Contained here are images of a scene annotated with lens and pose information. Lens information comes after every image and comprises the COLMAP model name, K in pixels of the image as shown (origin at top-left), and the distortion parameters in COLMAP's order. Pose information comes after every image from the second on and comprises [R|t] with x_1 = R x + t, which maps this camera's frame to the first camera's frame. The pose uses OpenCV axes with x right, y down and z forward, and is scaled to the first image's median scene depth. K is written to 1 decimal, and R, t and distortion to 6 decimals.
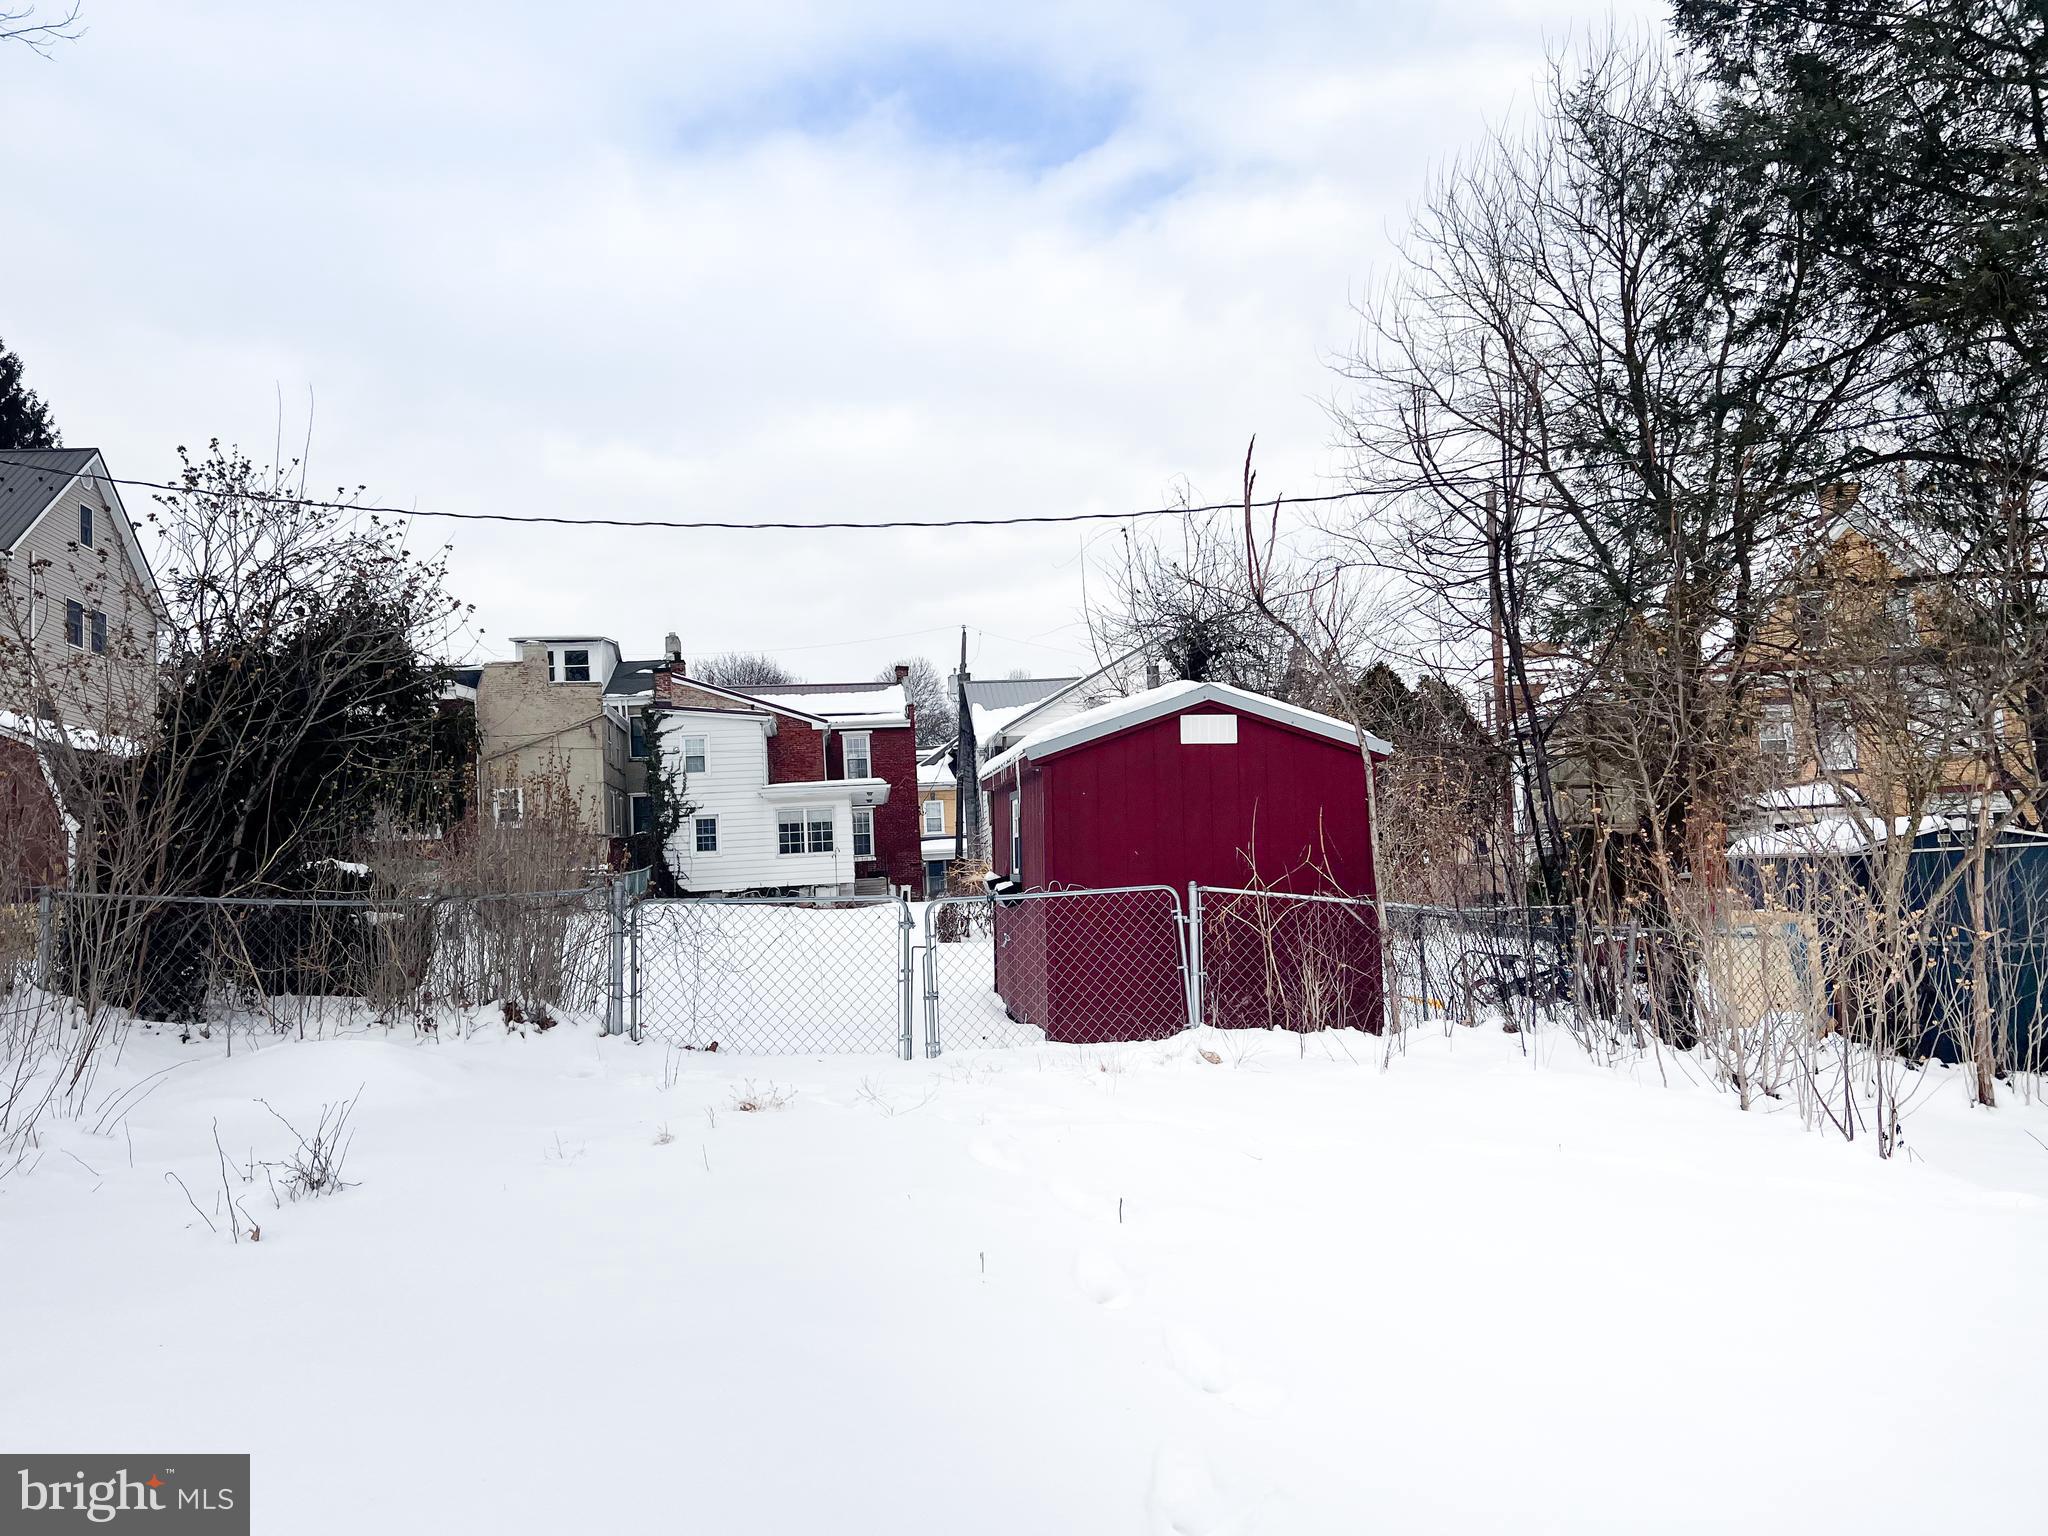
lens RADIAL K [[1474.5, 0, 1034.9], [0, 1474.5, 796.9], [0, 0, 1]] dist [0.116613, -0.120634]
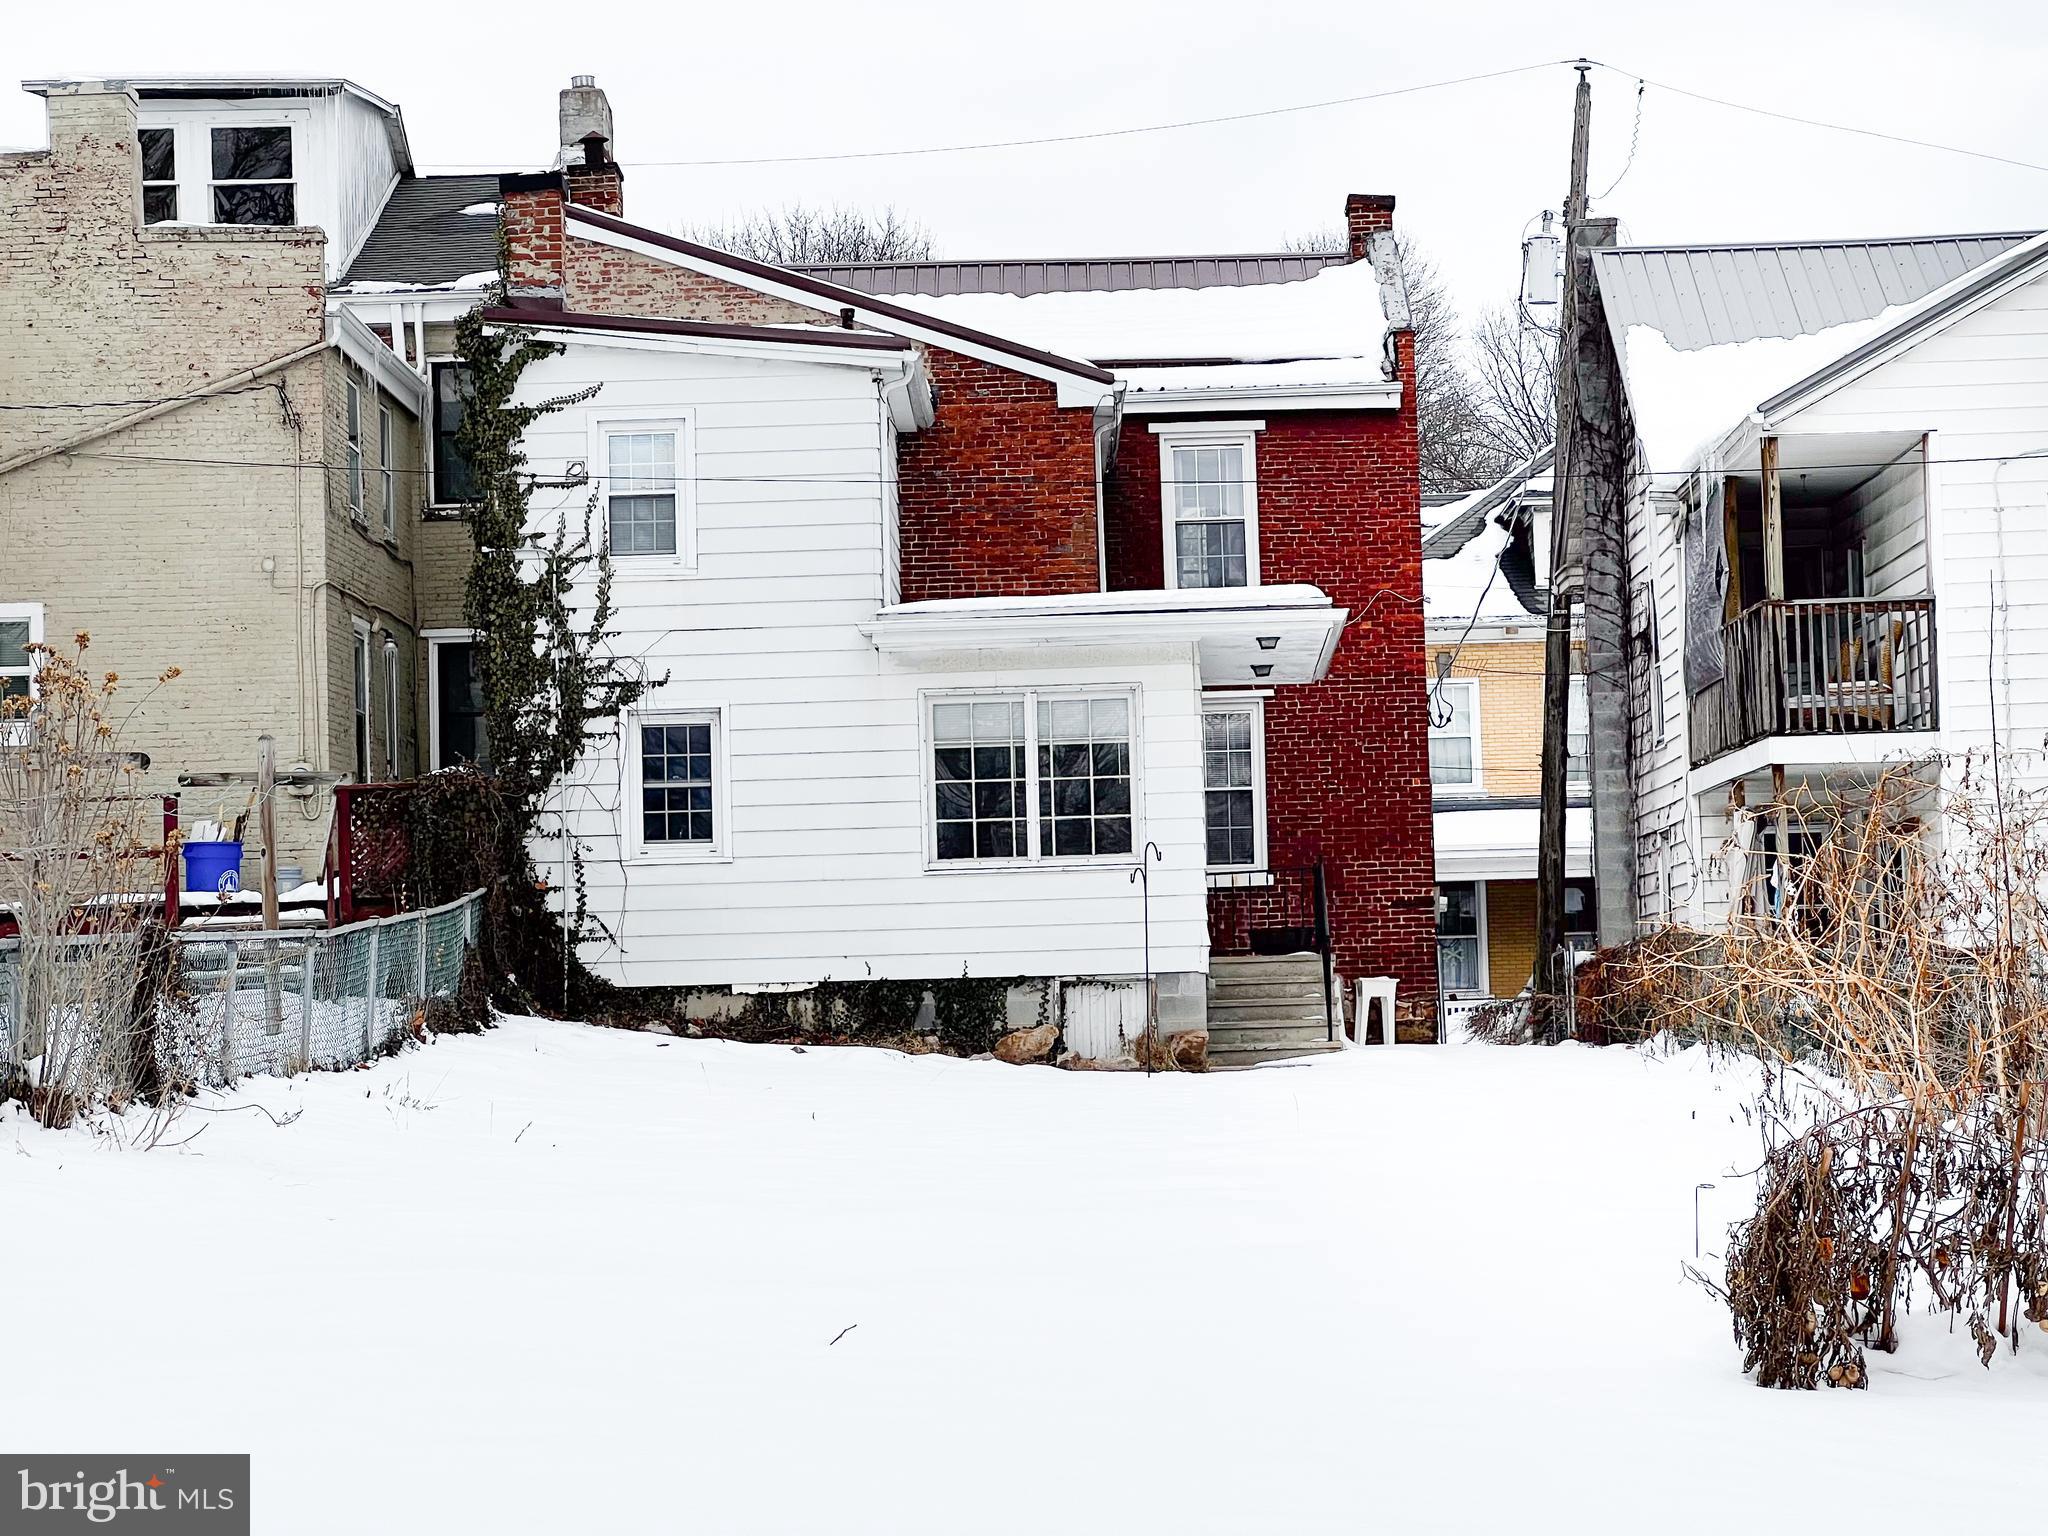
lens RADIAL K [[4433.0, 0, 1024.0], [0, 4433.0, 768.0], [0, 0, 1]] dist [-0.241938, 4.305611]
pose [[0.988797, 0.019669, -0.147968, -0.036122], [-0.016341, 0.999586, 0.023673, 0.002340], [0.148373, -0.020990, 0.988709, 0.195514]]
